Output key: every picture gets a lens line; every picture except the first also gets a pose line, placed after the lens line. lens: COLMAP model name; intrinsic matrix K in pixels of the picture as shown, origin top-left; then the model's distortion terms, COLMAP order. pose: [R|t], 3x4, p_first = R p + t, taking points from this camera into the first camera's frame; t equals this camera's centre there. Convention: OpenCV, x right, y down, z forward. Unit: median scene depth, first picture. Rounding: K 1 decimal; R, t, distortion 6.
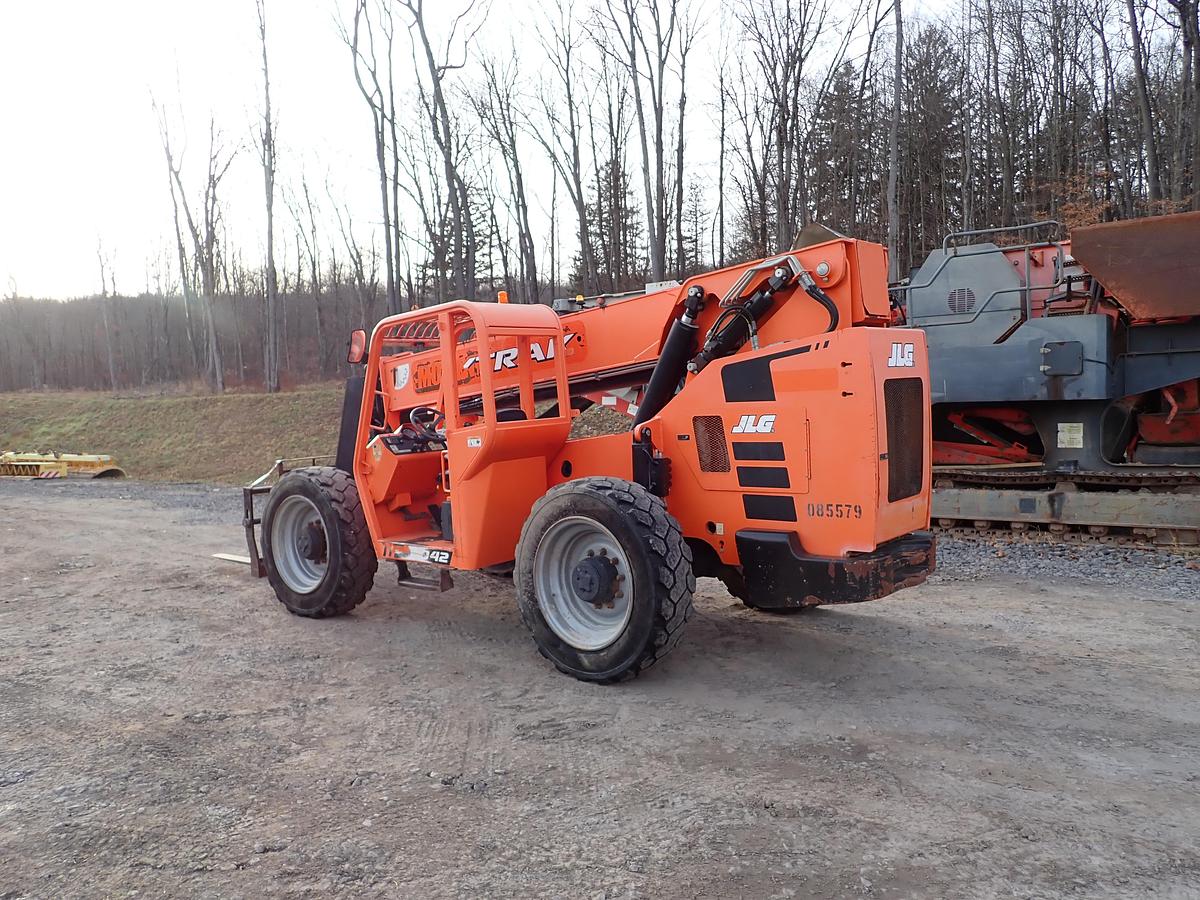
lens RADIAL K [[899.0, 0, 600.6], [0, 899.0, 448.2], [0, 0, 1]] dist [0.013905, -0.003412]
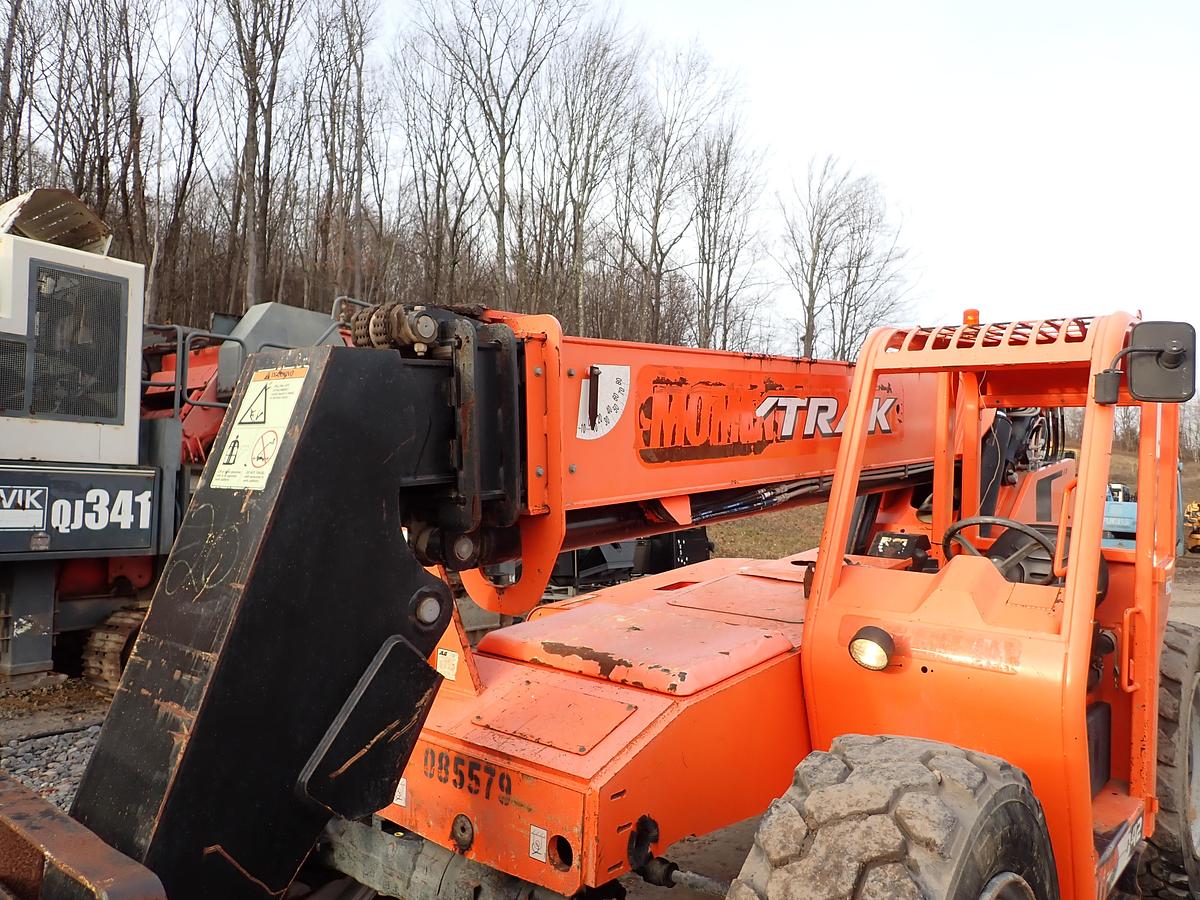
lens RADIAL K [[899.0, 0, 599.6], [0, 899.0, 449.4], [0, 0, 1]] dist [0.013905, -0.003412]
pose [[-0.016814, 0.084586, 0.996274, -0.771569], [0.014772, 0.996327, -0.084342, -0.054490], [-0.999750, 0.013299, -0.018002, 1.479740]]
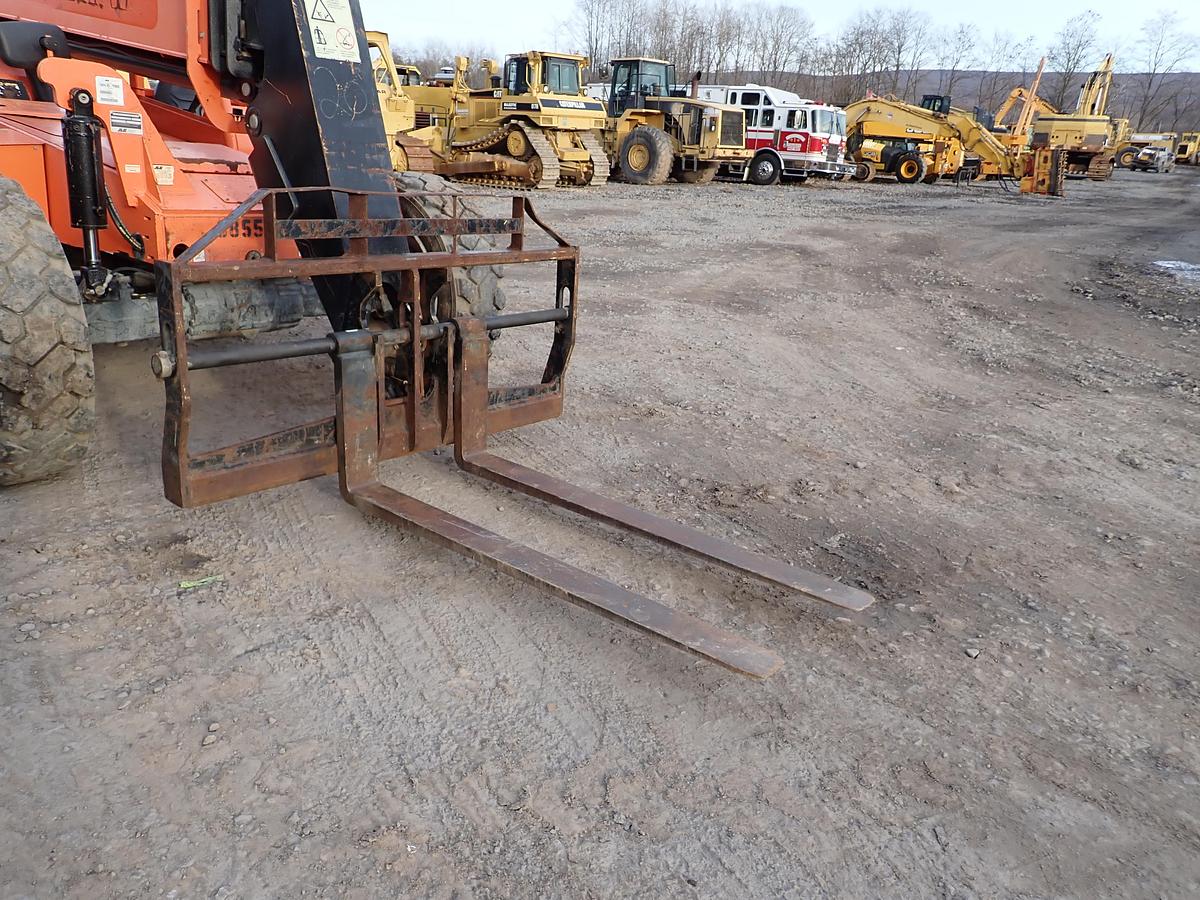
lens RADIAL K [[899.0, 0, 598.4], [0, 899.0, 450.5], [0, 0, 1]] dist [0.013905, -0.003412]
pose [[-0.999430, -0.033540, -0.003838, -0.628974], [-0.032550, 0.927246, 0.373036, -0.057269], [-0.008953, 0.372948, -0.927809, 2.310658]]
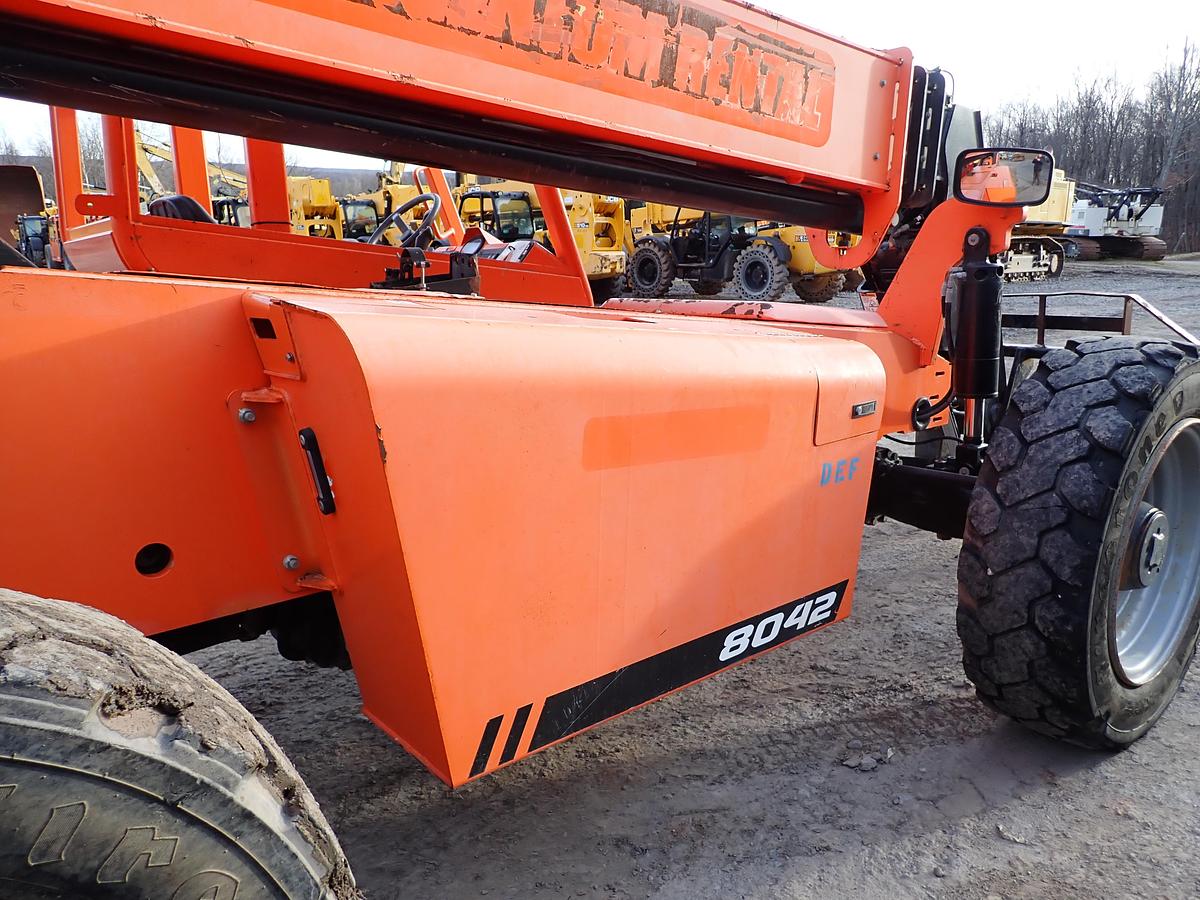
lens RADIAL K [[899.0, 0, 597.3], [0, 899.0, 453.8], [0, 0, 1]] dist [0.013905, -0.003412]
pose [[-0.185577, 0.258071, -0.948135, 0.348063], [-0.025255, 0.963325, 0.267148, -0.052481], [0.982305, 0.073521, -0.172254, 1.471141]]
